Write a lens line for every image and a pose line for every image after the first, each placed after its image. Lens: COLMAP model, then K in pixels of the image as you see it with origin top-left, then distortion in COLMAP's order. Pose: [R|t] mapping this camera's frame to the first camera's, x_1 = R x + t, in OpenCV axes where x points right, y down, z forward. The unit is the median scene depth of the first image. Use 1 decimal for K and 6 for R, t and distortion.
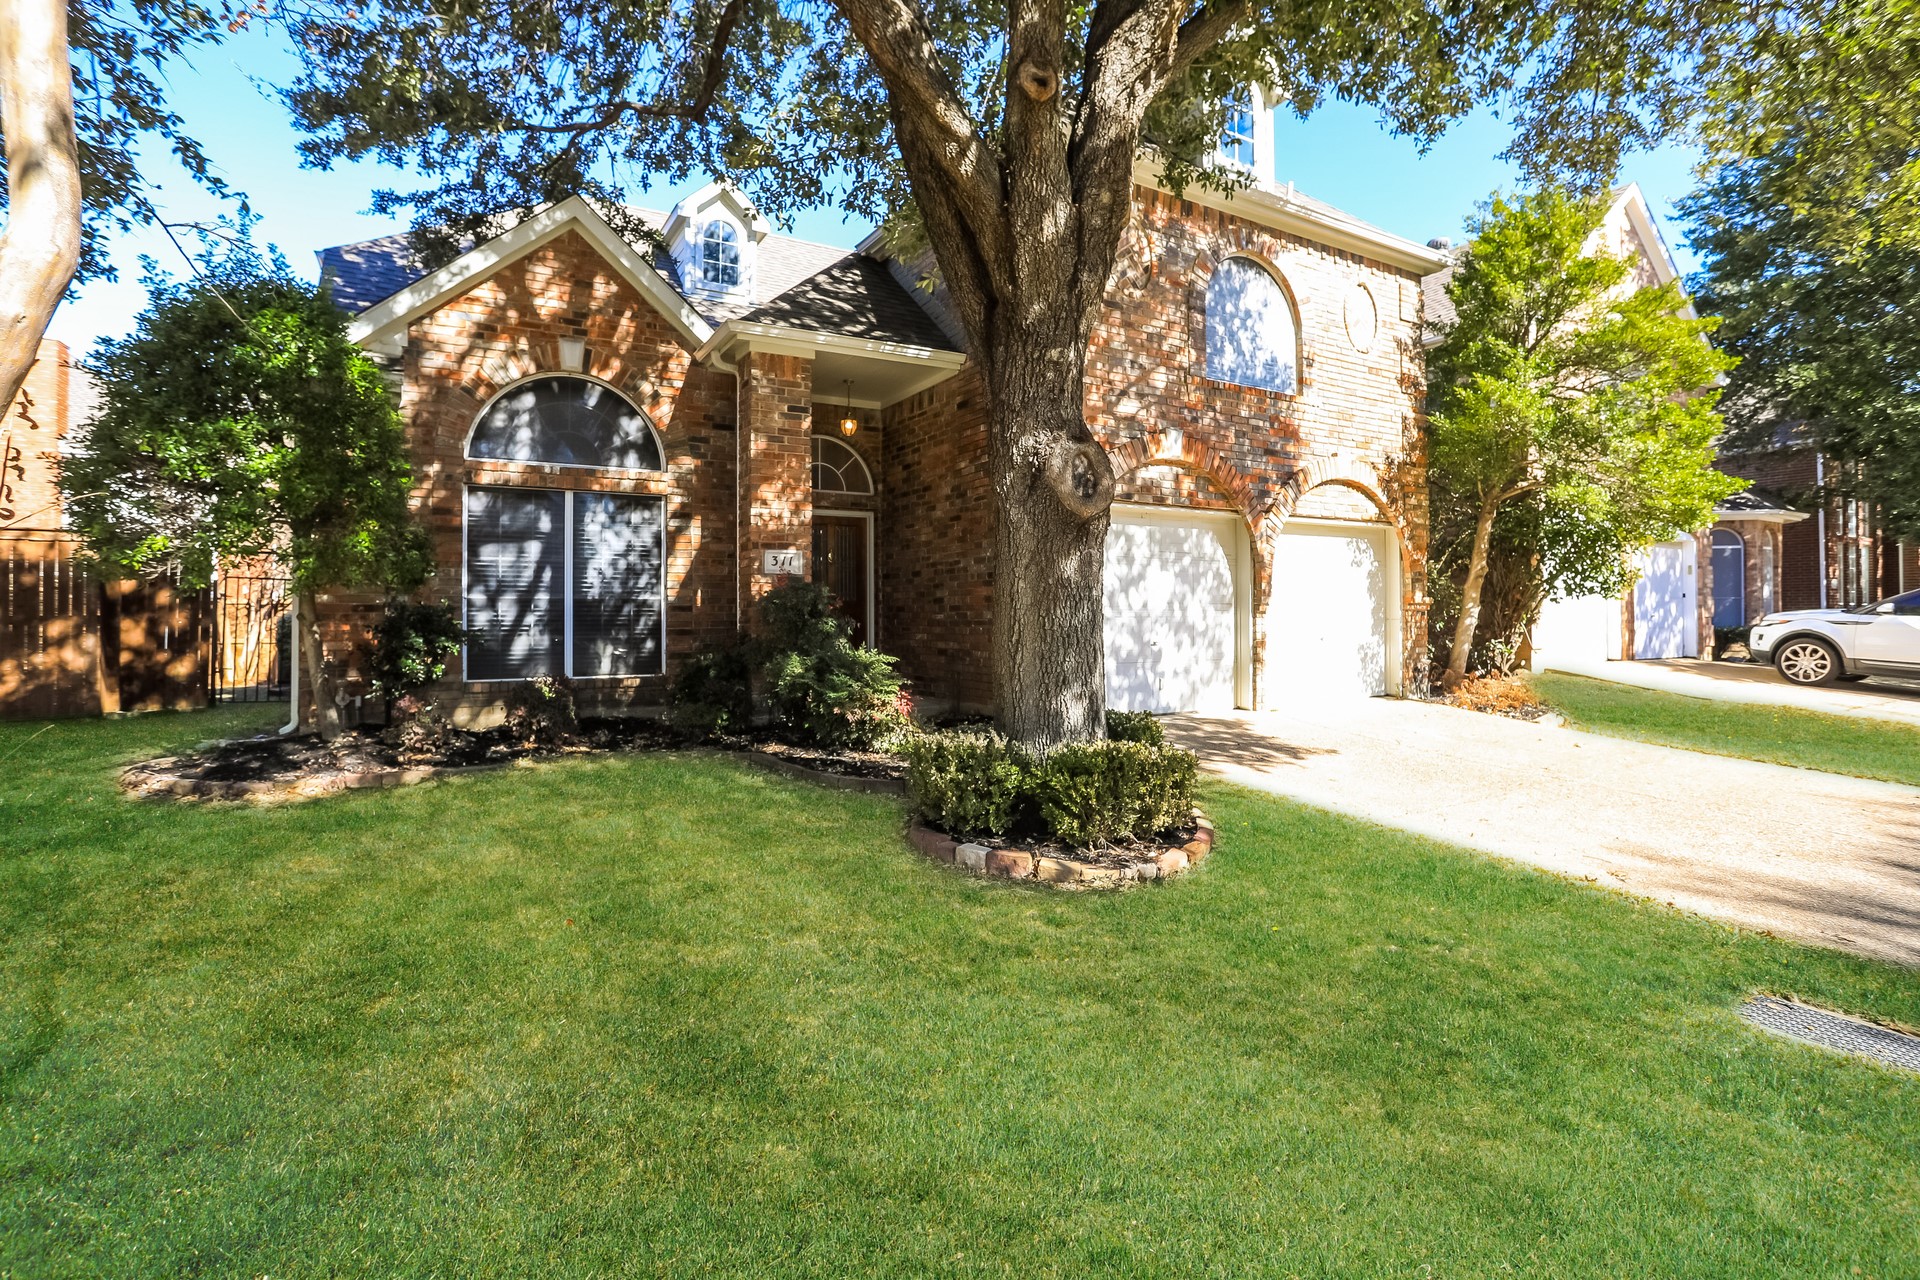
lens RADIAL K [[919.2, 0, 965.6], [0, 919.2, 610.8], [0, 0, 1]] dist [-0.049585, 0.029837]
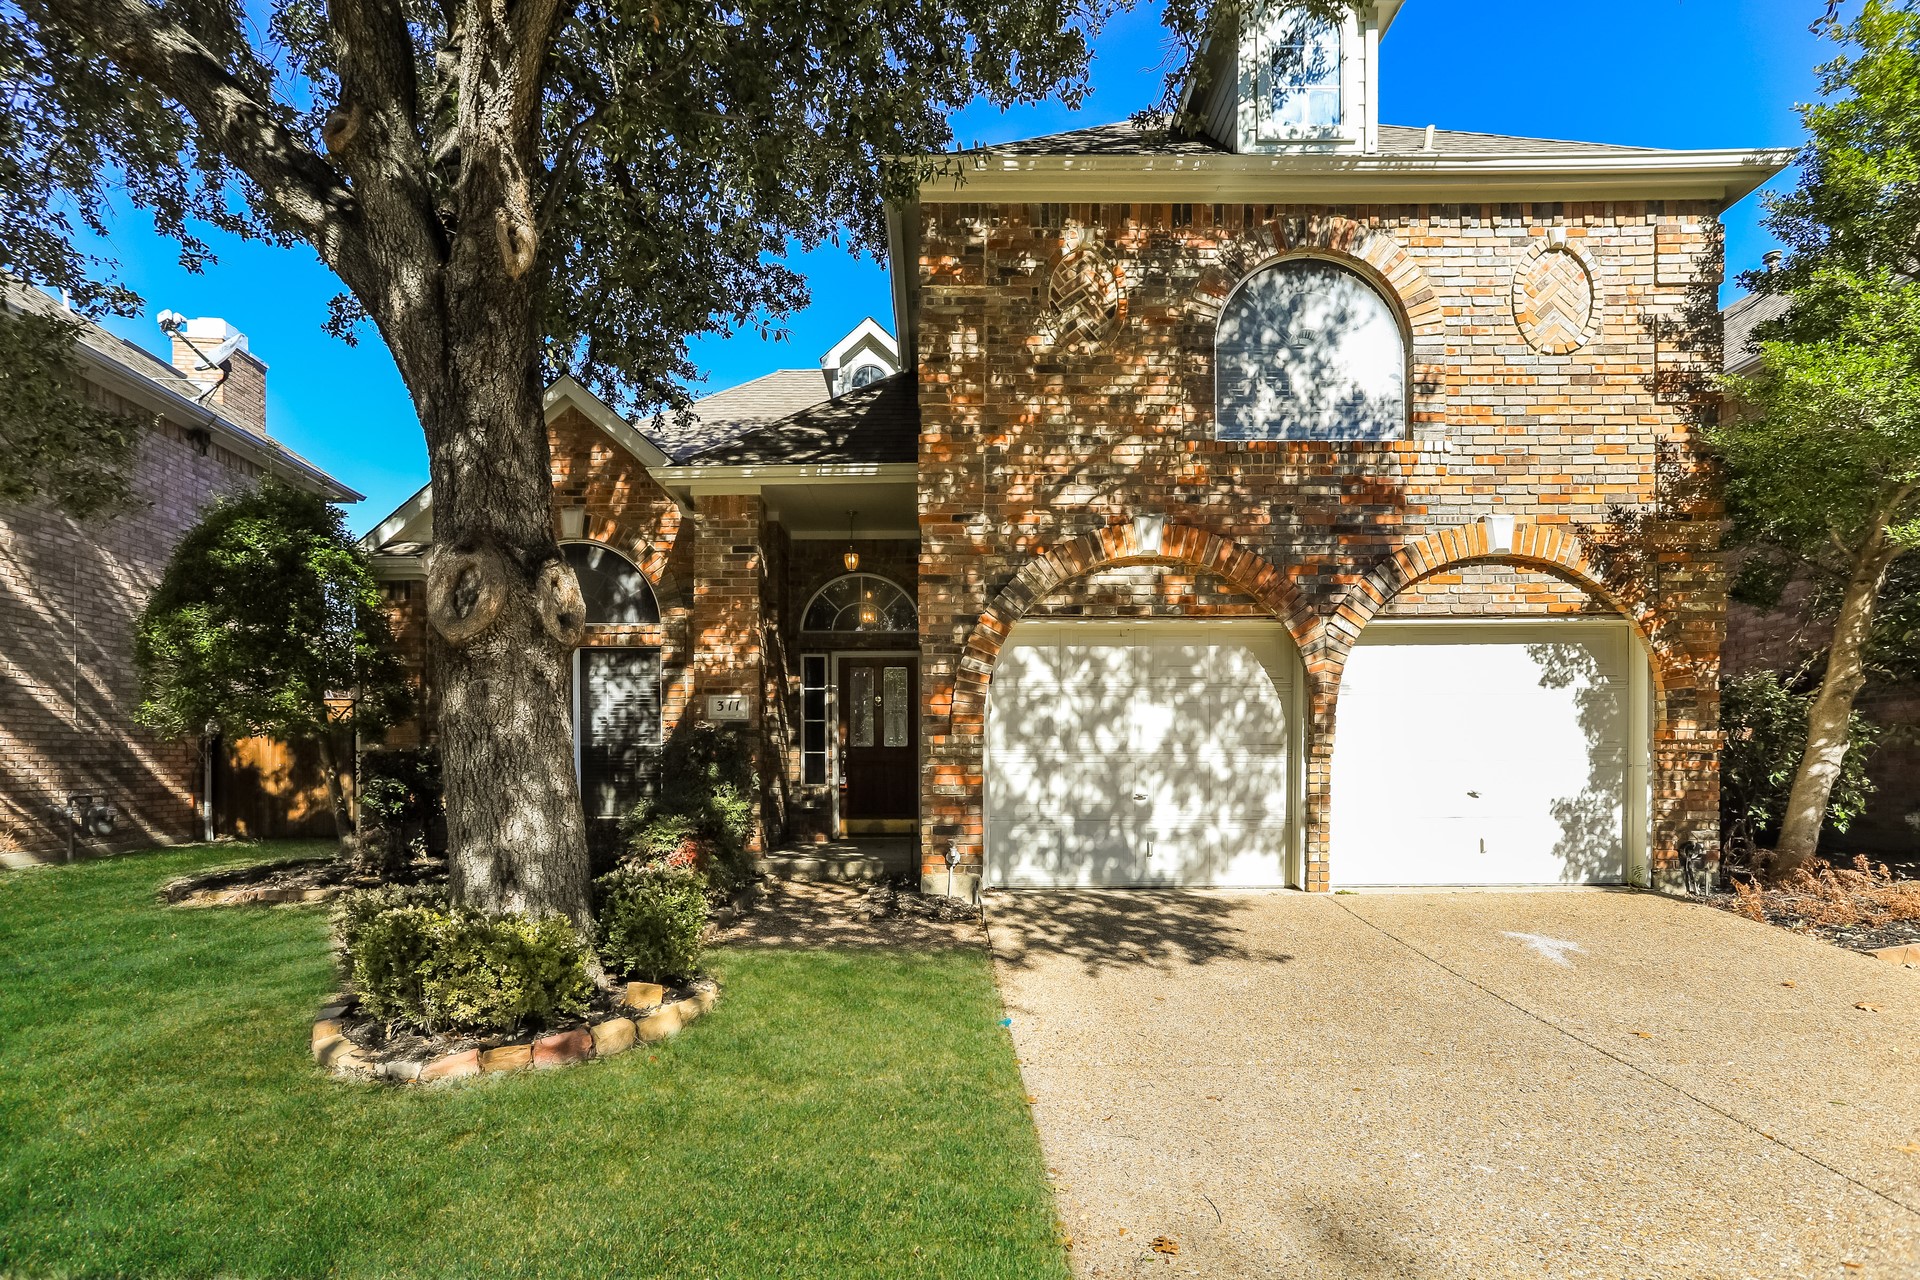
lens RADIAL K [[906.5, 0, 959.8], [0, 906.5, 767.5], [0, 0, 1]] dist [-0.002066, 0.001320]
pose [[0.862019, 0.002584, -0.506870, 0.471409], [0.003712, 0.999928, 0.011411, 0.001664], [0.506863, -0.011718, 0.861947, 0.265641]]
